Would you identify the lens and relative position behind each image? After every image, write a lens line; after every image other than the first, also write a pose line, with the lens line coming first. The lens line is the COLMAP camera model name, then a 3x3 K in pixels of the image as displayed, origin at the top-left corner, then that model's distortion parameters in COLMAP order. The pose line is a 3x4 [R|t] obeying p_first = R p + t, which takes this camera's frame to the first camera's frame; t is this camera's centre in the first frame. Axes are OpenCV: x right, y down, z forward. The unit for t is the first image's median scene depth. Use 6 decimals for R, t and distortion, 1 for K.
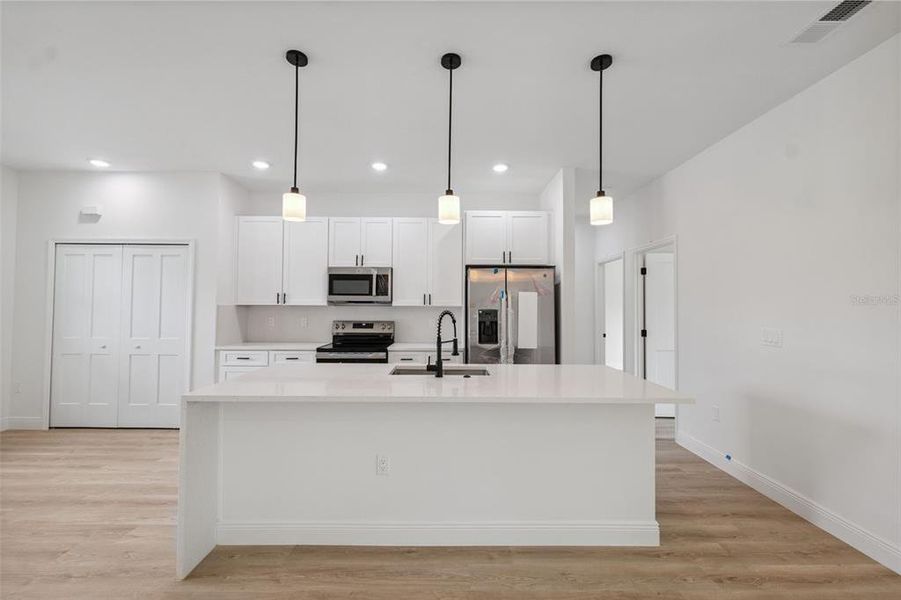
lens RADIAL K [[367.3, 0, 450.6], [0, 367.3, 300.5], [0, 0, 1]] dist [0.001398, 0.001103]
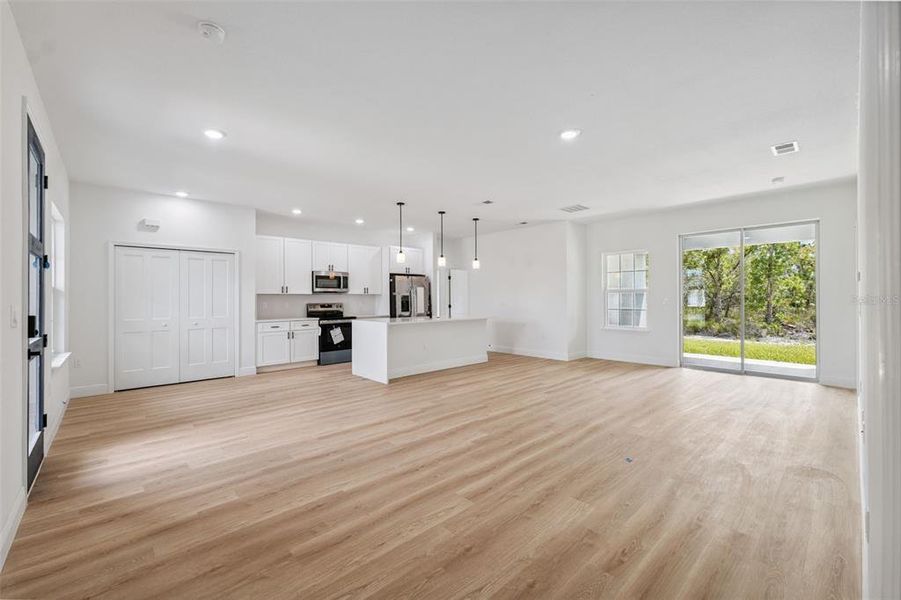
lens RADIAL K [[367.8, 0, 449.1], [0, 367.8, 297.6], [0, 0, 1]] dist [0.000129, -0.000186]
pose [[0.740121, -0.009783, 0.672403, -1.077679], [-0.001139, 0.999874, 0.015802, 0.003011], [-0.672473, -0.012461, 0.740017, -0.699260]]
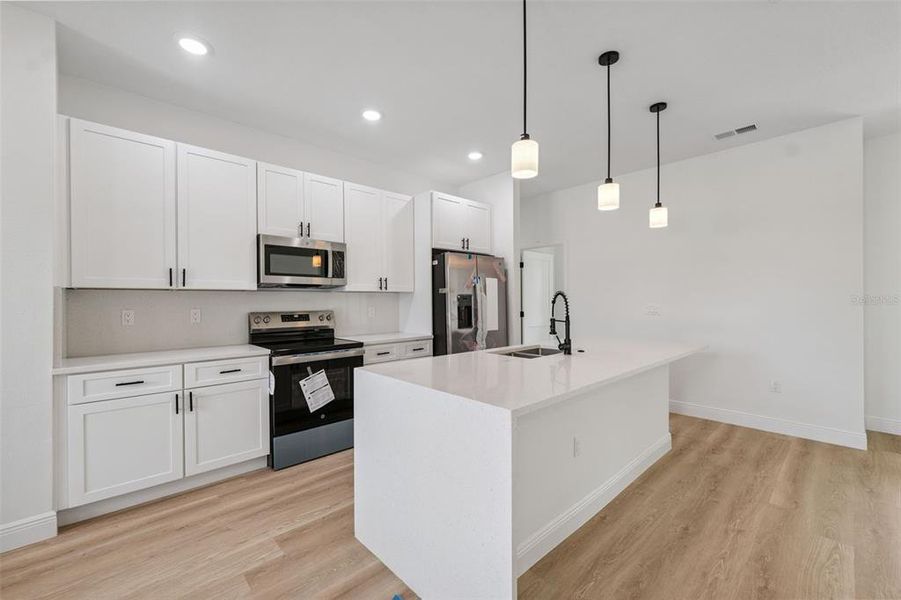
lens RADIAL K [[367.3, 0, 449.1], [0, 367.3, 302.1], [0, 0, 1]] dist [0.001398, 0.001103]
pose [[0.739981, -0.013166, 0.672499, -0.577758], [-0.002666, 0.999743, 0.022505, 0.021915], [-0.672623, -0.018446, 0.739755, 0.269297]]
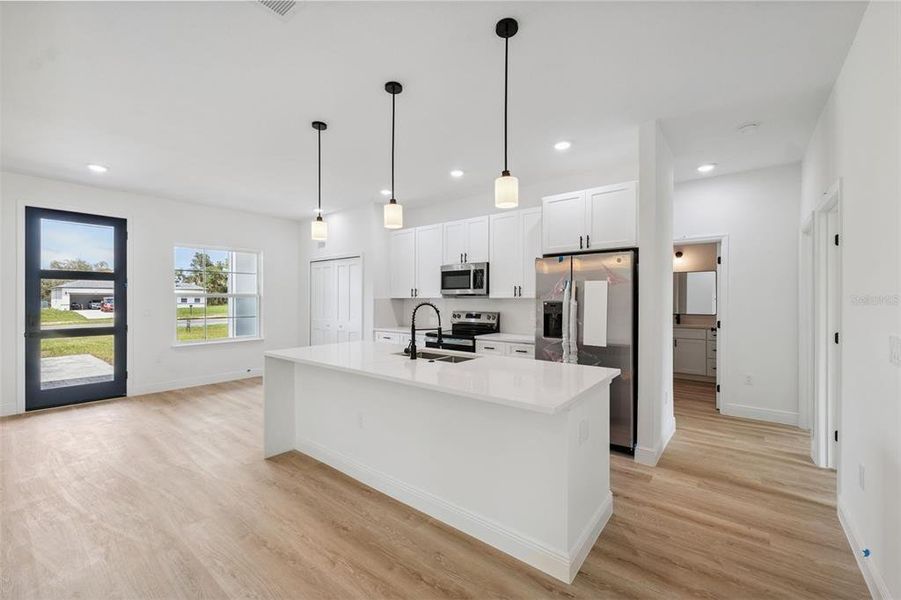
lens RADIAL K [[367.3, 0, 451.5], [0, 367.3, 300.0], [0, 0, 1]] dist [0.001398, 0.001103]
pose [[0.778327, -0.003842, -0.627848, 0.465006], [0.015100, 0.999807, 0.012601, 0.005734], [0.627678, -0.019288, 0.778234, 0.104150]]
